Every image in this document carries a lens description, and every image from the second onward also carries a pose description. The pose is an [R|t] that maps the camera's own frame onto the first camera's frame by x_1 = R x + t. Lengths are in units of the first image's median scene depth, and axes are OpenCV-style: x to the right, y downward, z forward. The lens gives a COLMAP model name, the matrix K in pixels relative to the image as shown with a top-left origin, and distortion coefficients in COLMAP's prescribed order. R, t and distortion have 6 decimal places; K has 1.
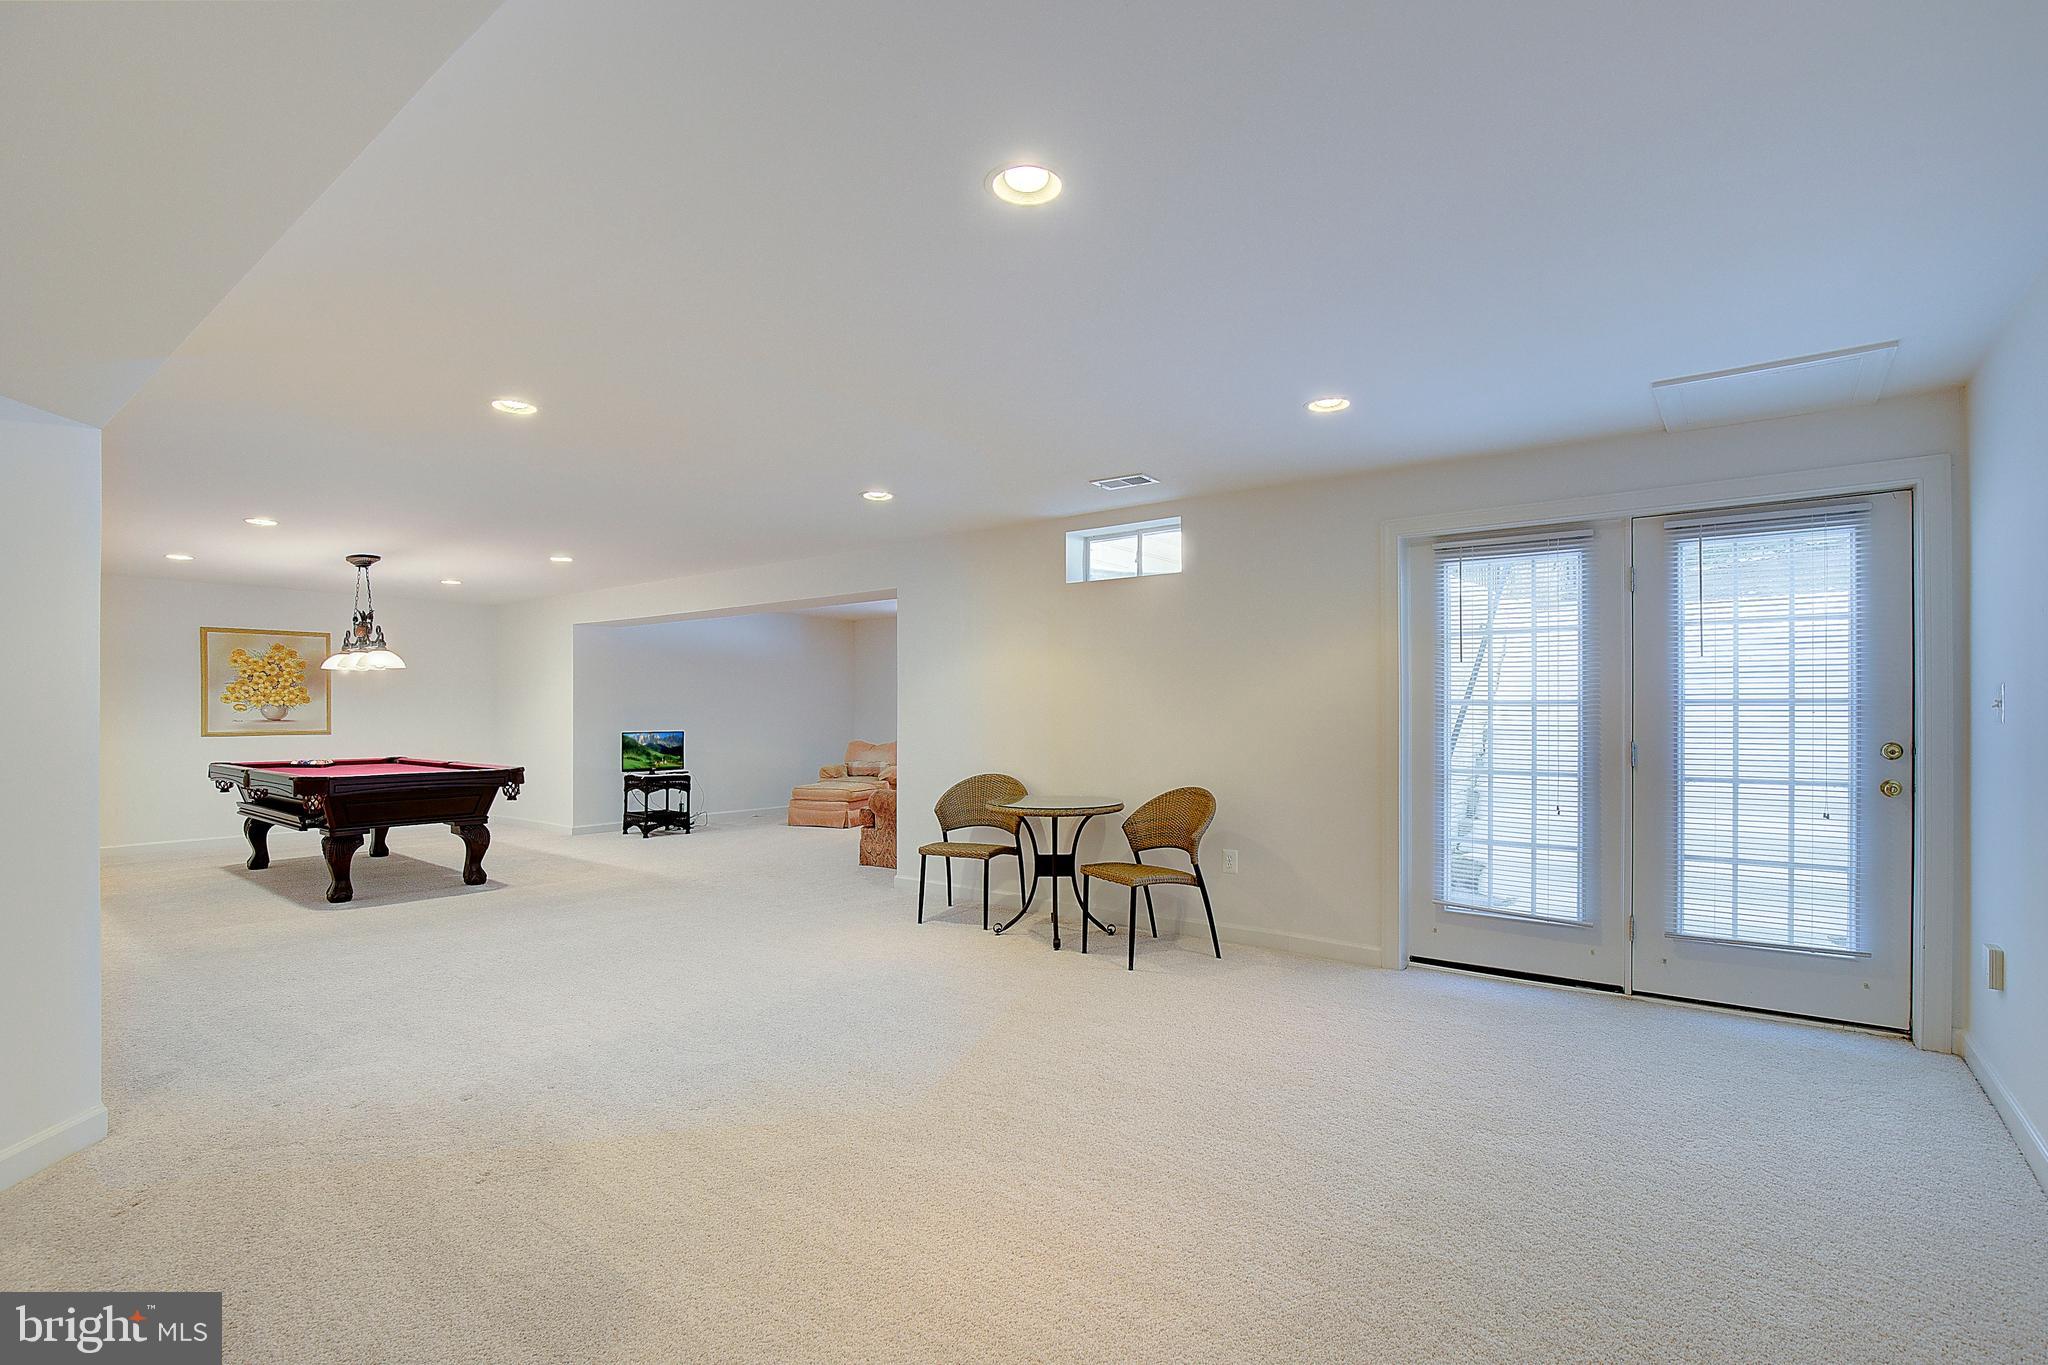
lens RADIAL K [[942.4, 0, 1050.9], [0, 942.4, 711.1], [0, 0, 1]] dist [-0.020591, -0.000164]
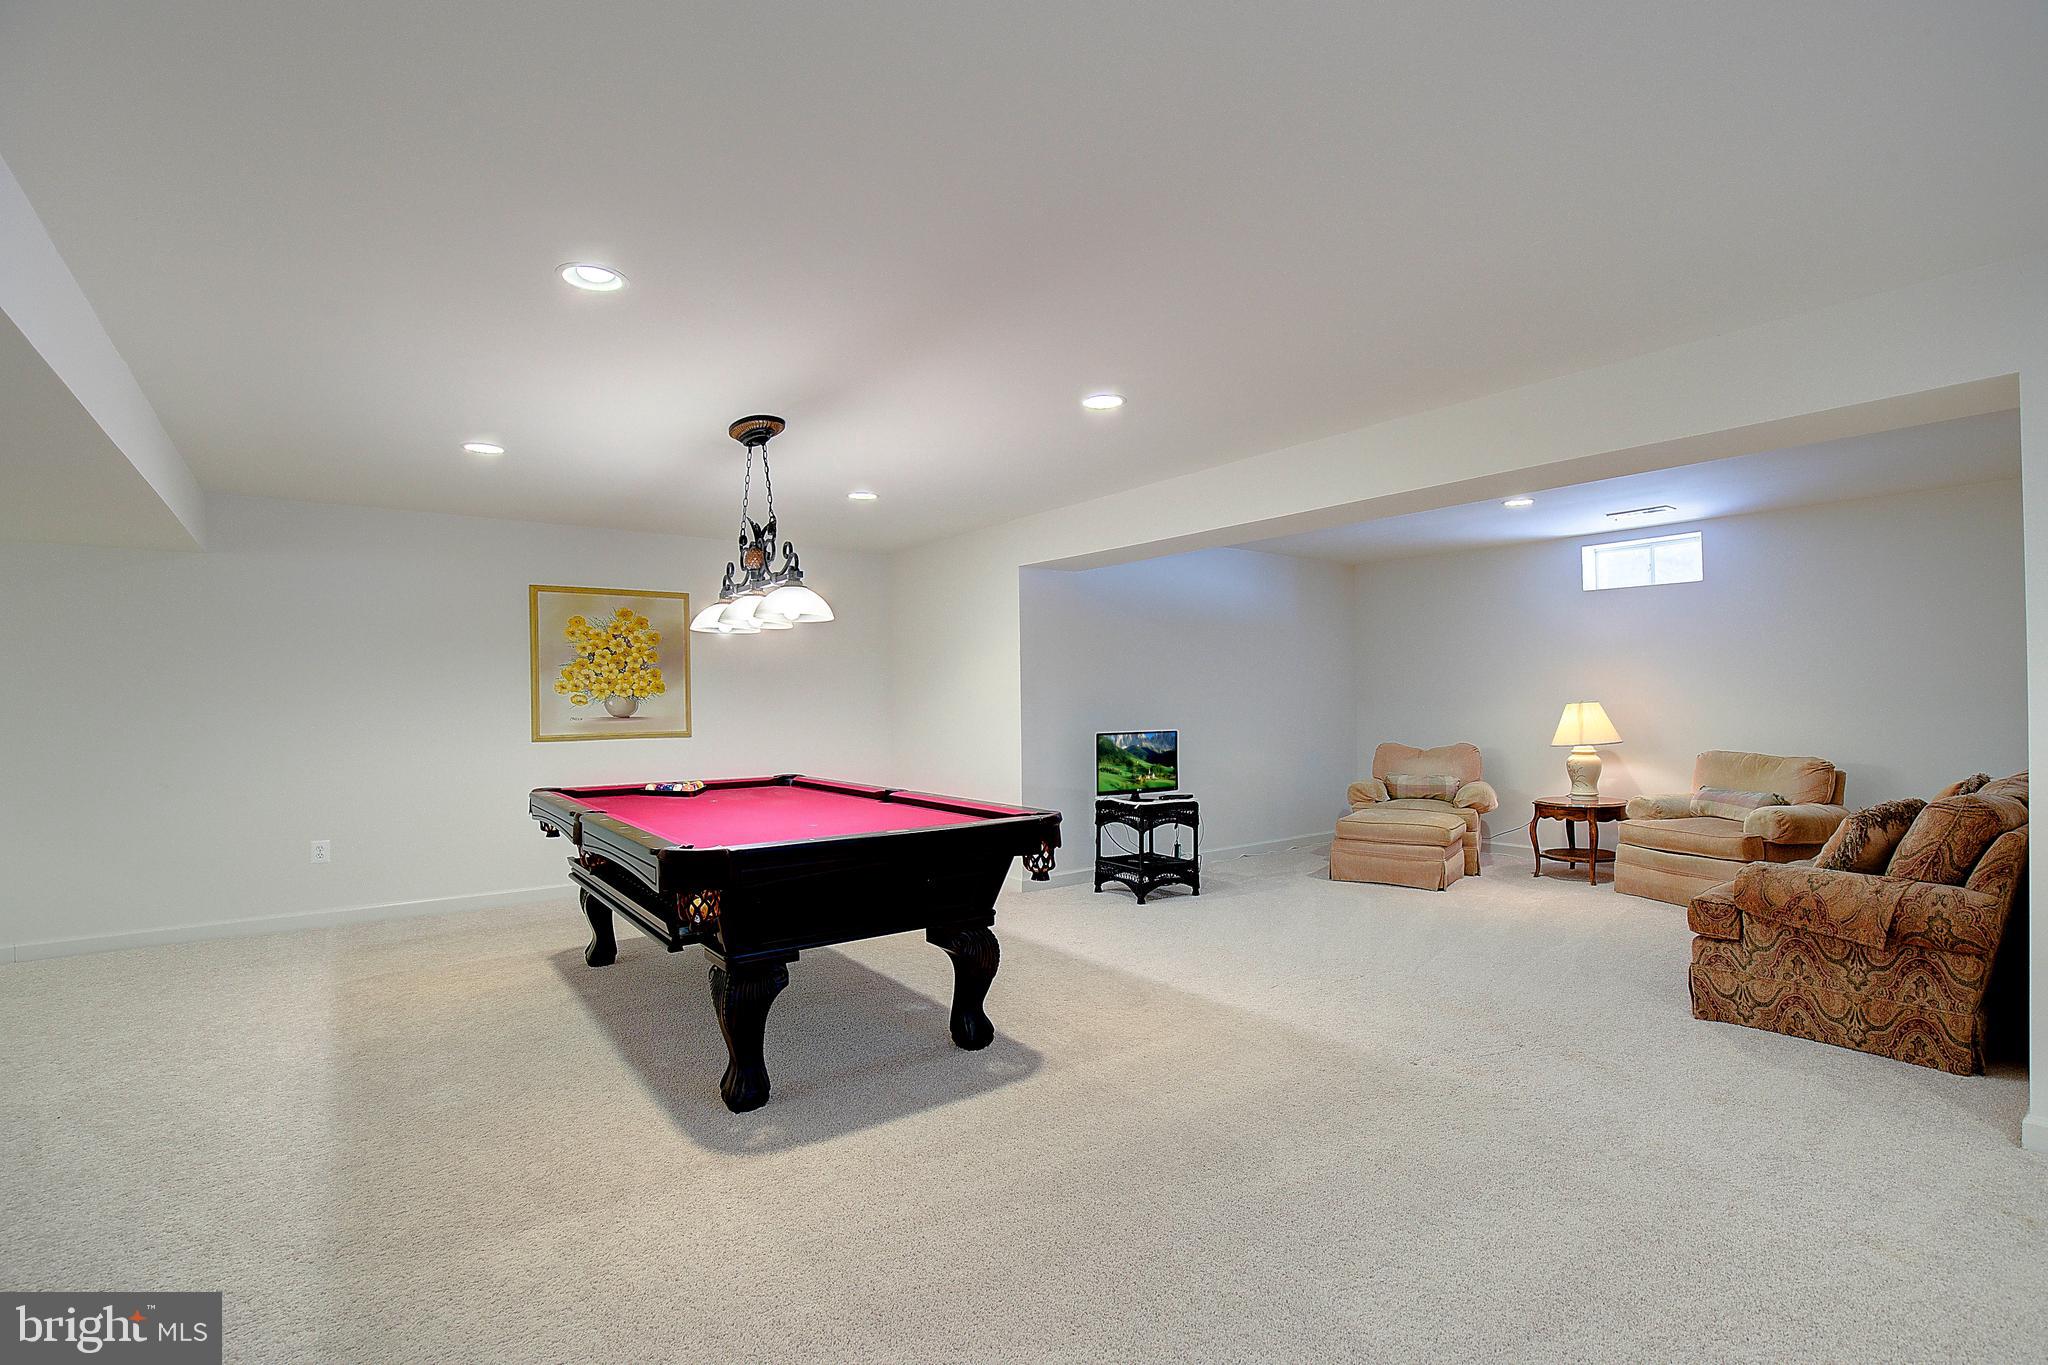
lens RADIAL K [[942.4, 0, 1064.8], [0, 942.4, 705.4], [0, 0, 1]] dist [-0.020591, -0.000164]
pose [[0.967358, -0.008536, -0.253271, -0.340067], [0.010136, 0.999936, 0.005016, 0.000679], [0.253212, -0.007419, 0.967382, 0.408041]]
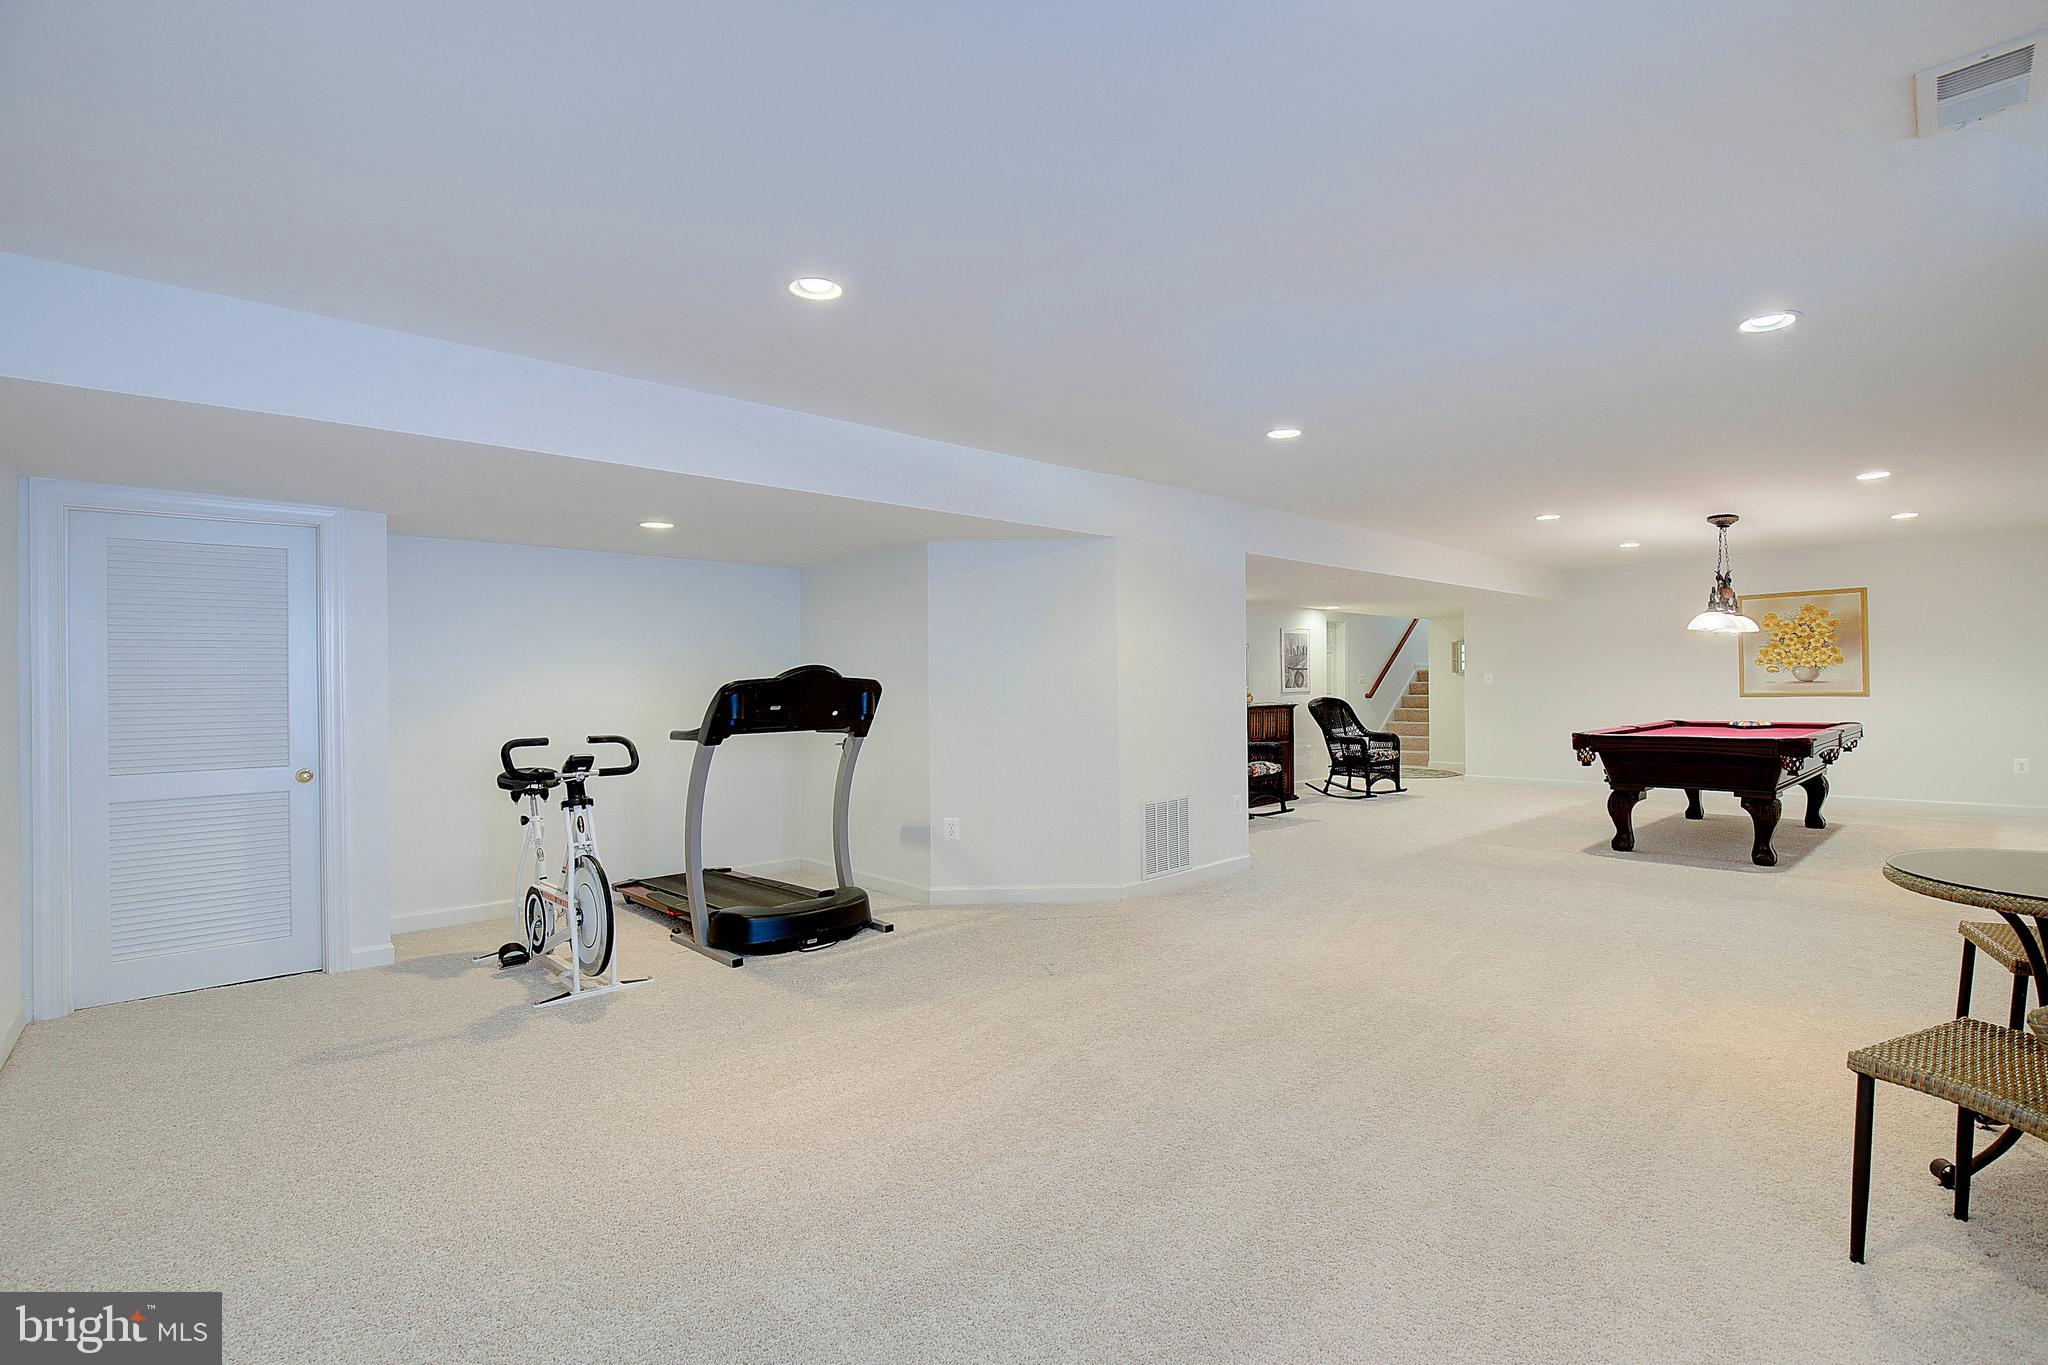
lens RADIAL K [[942.4, 0, 1031.1], [0, 942.4, 693.1], [0, 0, 1]] dist [-0.020591, -0.000164]
pose [[-0.163848, 0.010481, -0.986430, 0.293195], [0.015386, 0.999849, 0.008068, 0.001549], [0.986366, -0.013855, -0.163985, 0.350916]]
